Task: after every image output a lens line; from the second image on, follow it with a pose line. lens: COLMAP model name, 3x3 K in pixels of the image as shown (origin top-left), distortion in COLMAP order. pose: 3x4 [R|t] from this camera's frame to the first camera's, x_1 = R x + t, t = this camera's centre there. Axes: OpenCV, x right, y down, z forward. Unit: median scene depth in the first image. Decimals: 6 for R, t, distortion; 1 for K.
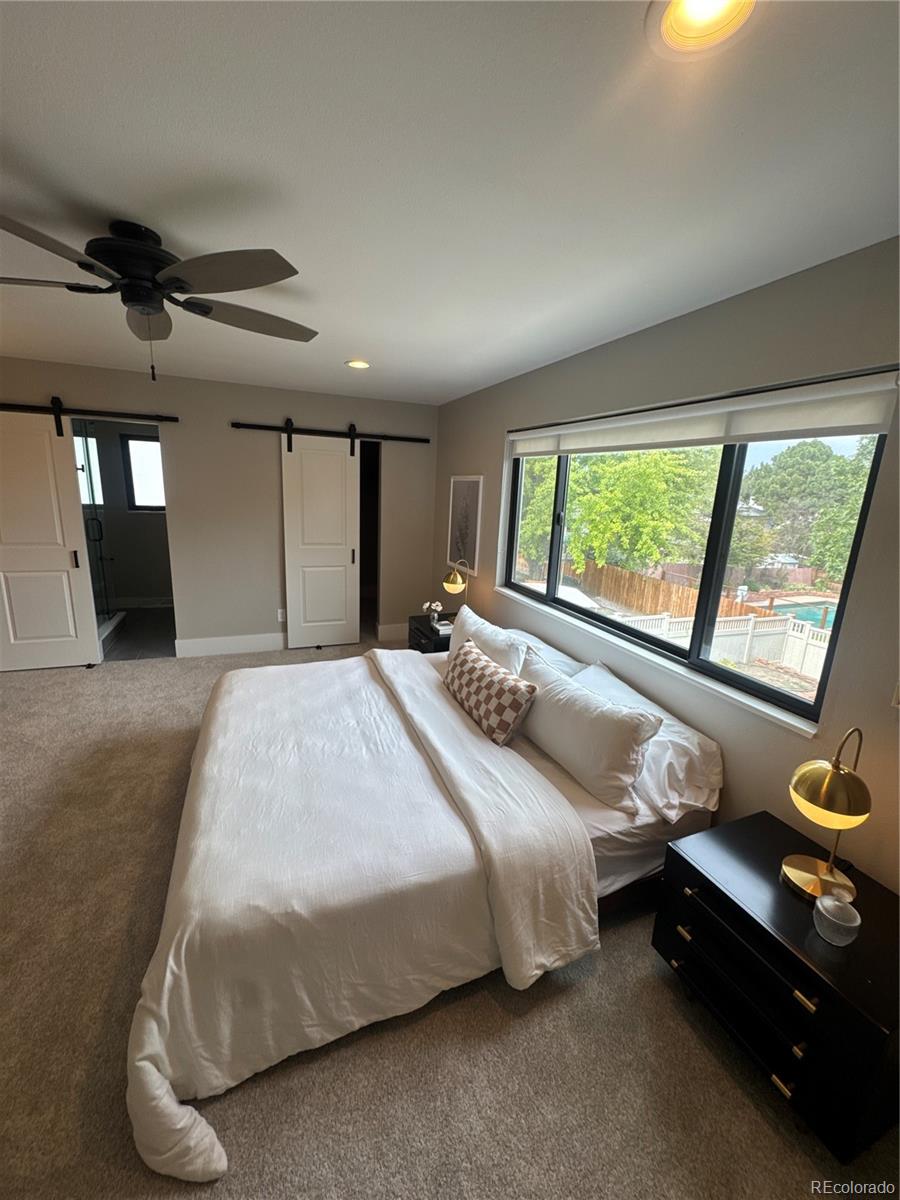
lens RADIAL K [[479.0, 0, 450.0], [0, 479.0, 596.3], [0, 0, 1]] dist [-0.001187, -0.000038]
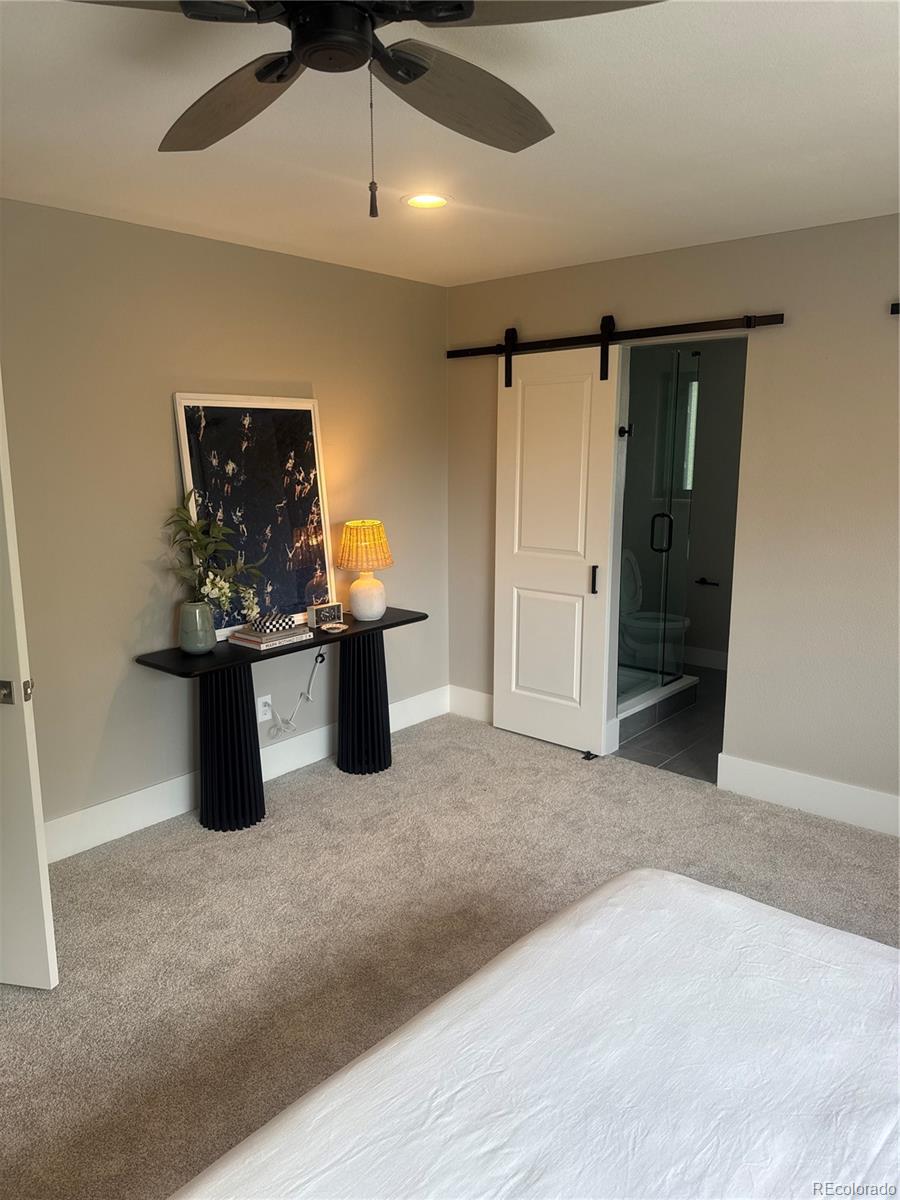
lens RADIAL K [[852.4, 0, 452.5], [0, 852.4, 604.9], [0, 0, 1]] dist [0.060338, -0.005687]
pose [[0.468526, 0.129633, -0.873887, 0.086925], [-0.180621, 0.982337, 0.048882, -0.065673], [0.864789, 0.134940, 0.483665, 0.321001]]
